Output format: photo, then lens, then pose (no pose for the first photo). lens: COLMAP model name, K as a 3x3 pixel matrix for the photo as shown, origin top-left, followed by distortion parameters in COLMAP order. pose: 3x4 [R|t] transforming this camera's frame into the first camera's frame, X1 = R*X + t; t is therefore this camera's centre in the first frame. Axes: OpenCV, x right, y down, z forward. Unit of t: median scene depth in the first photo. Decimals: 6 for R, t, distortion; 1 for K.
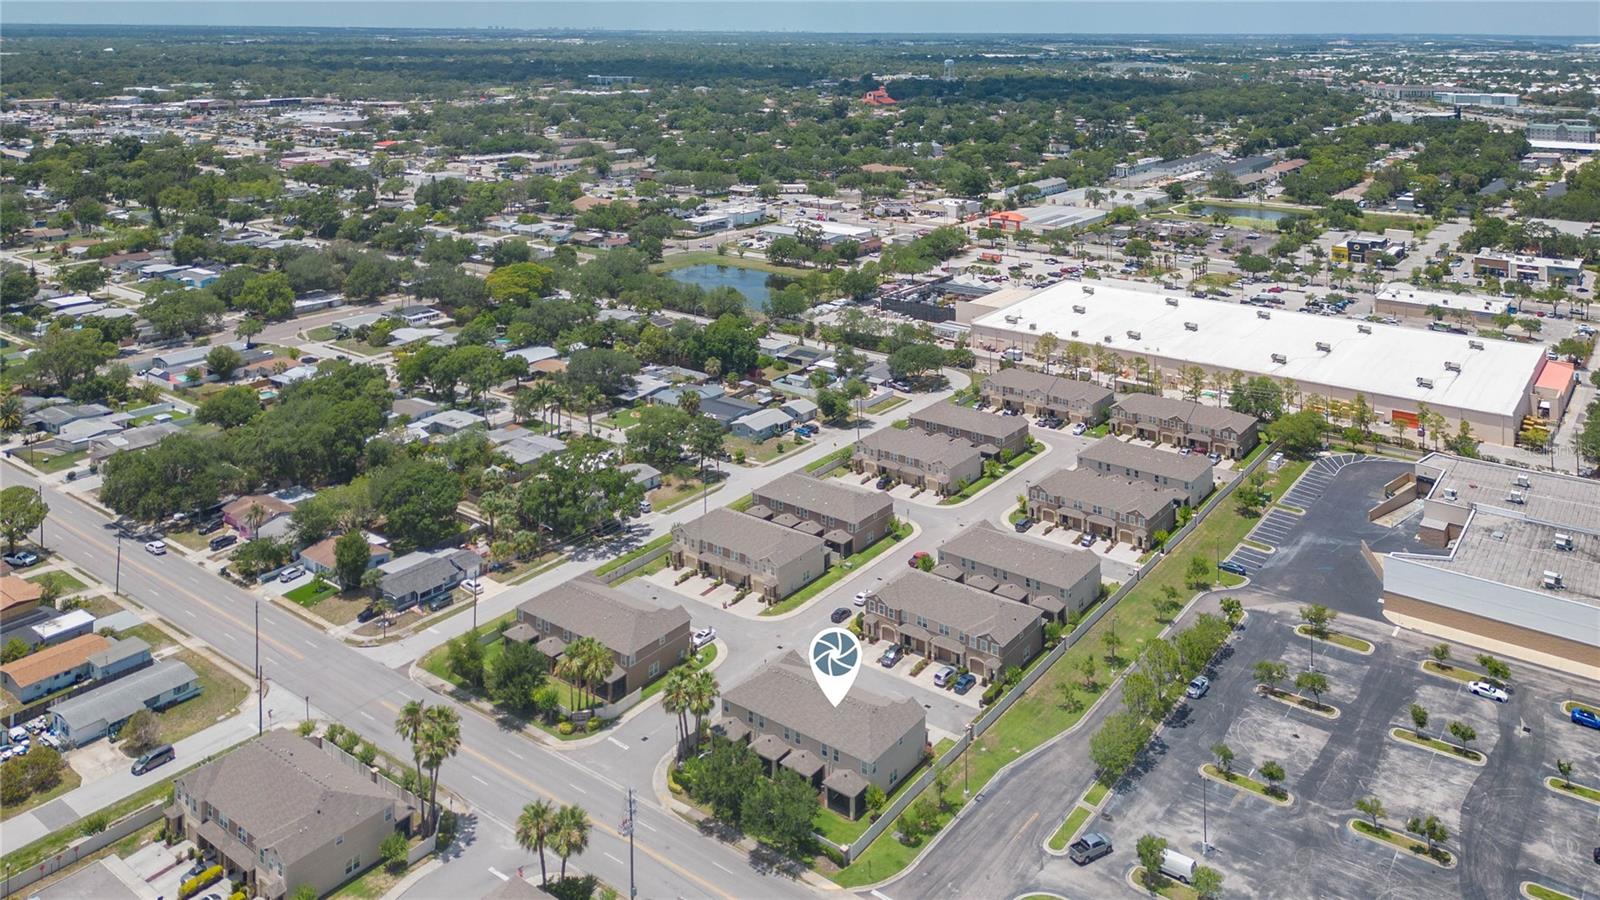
lens RADIAL K [[1120.5, 0, 815.5], [0, 1120.5, 442.3], [0, 0, 1]] dist [0.076778, -0.073986]
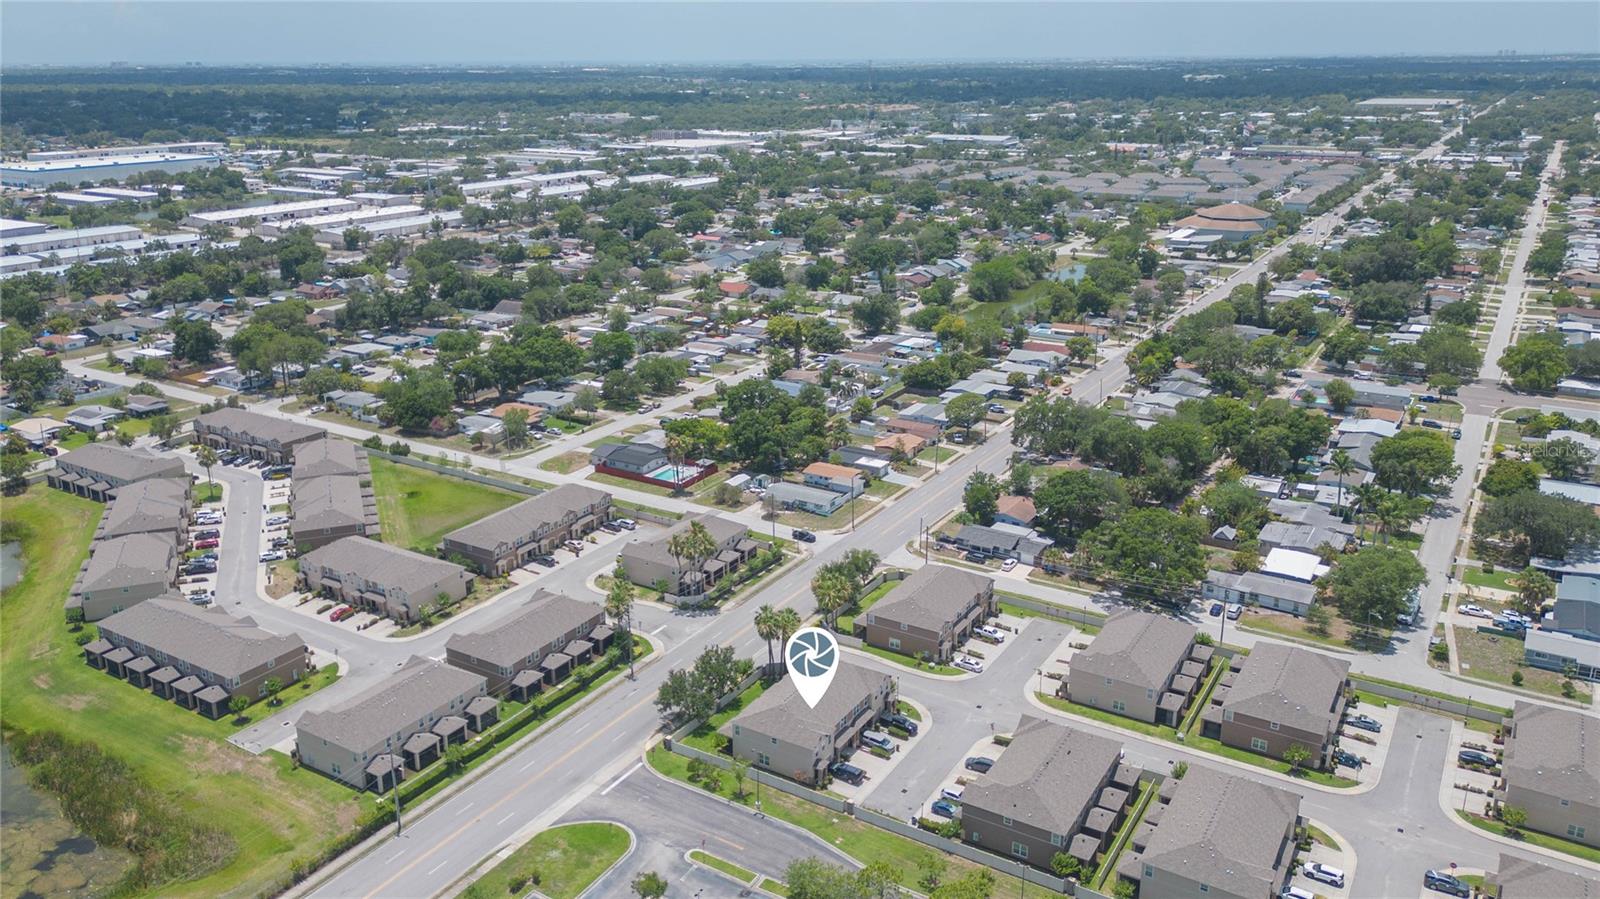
lens RADIAL K [[1204.8, 0, 800.0], [0, 1204.8, 449.5], [0, 0, 1]] dist [0.083451, -0.100160]
pose [[0.102096, 0.305990, -0.946545, 0.600897], [-0.340703, 0.904725, 0.255722, -0.166130], [0.934611, 0.296382, 0.196621, 0.364700]]
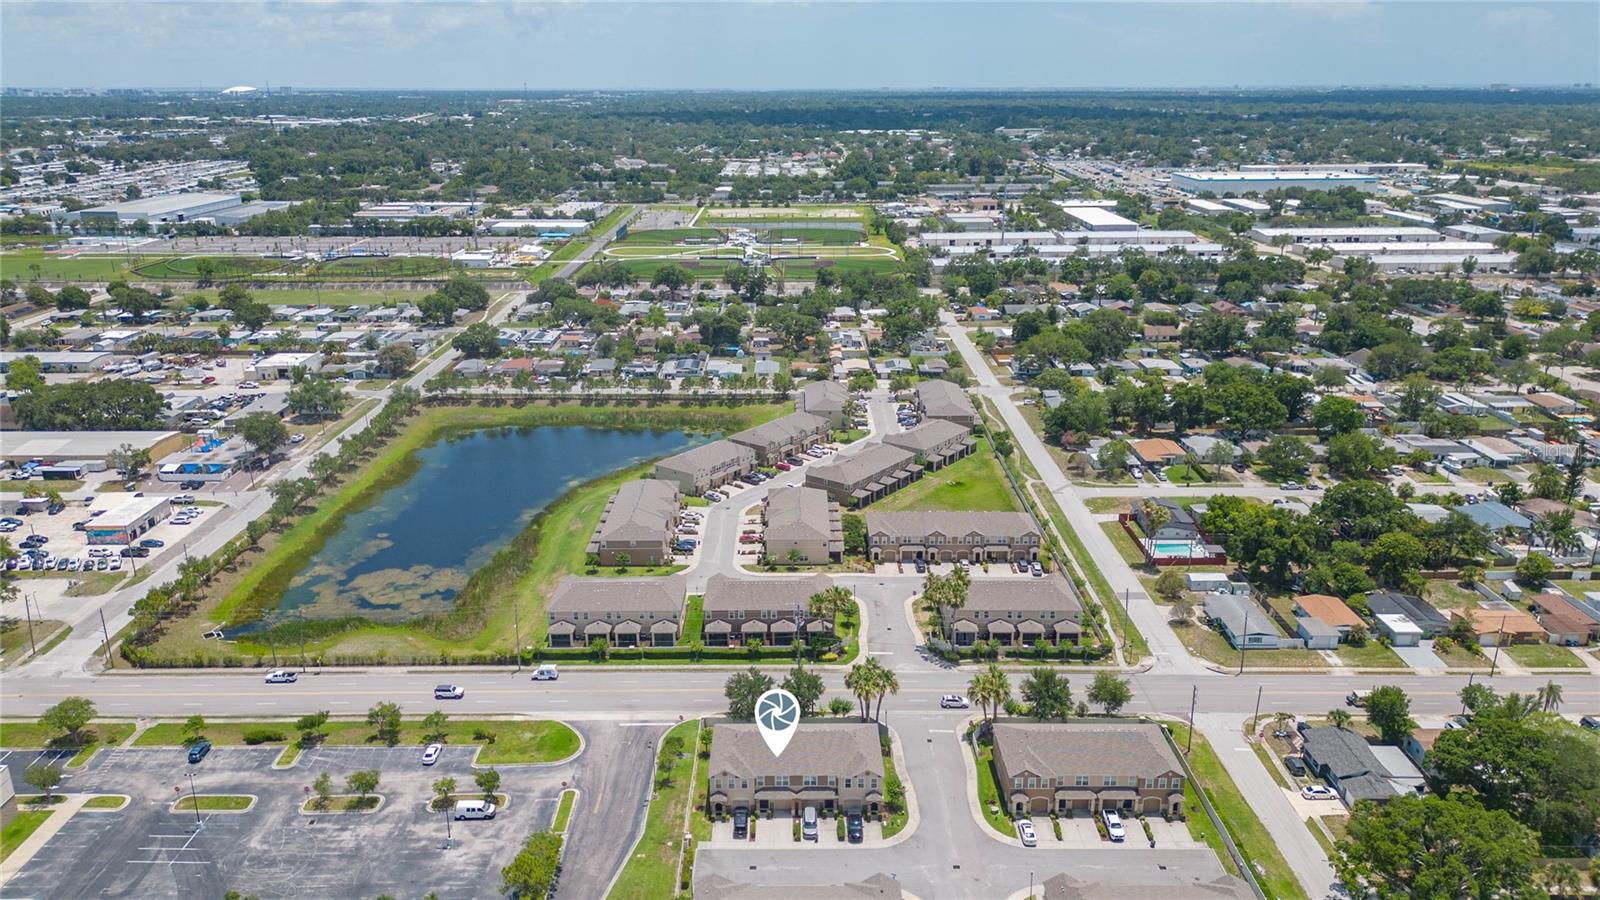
lens RADIAL K [[1170.8, 0, 827.5], [0, 1170.8, 496.4], [0, 0, 1]] dist [0.091357, -0.089136]
pose [[-0.794286, 0.200200, -0.573611, 0.328962], [-0.213674, 0.791775, 0.572221, -0.345413], [0.568729, 0.577073, -0.586118, 0.847602]]
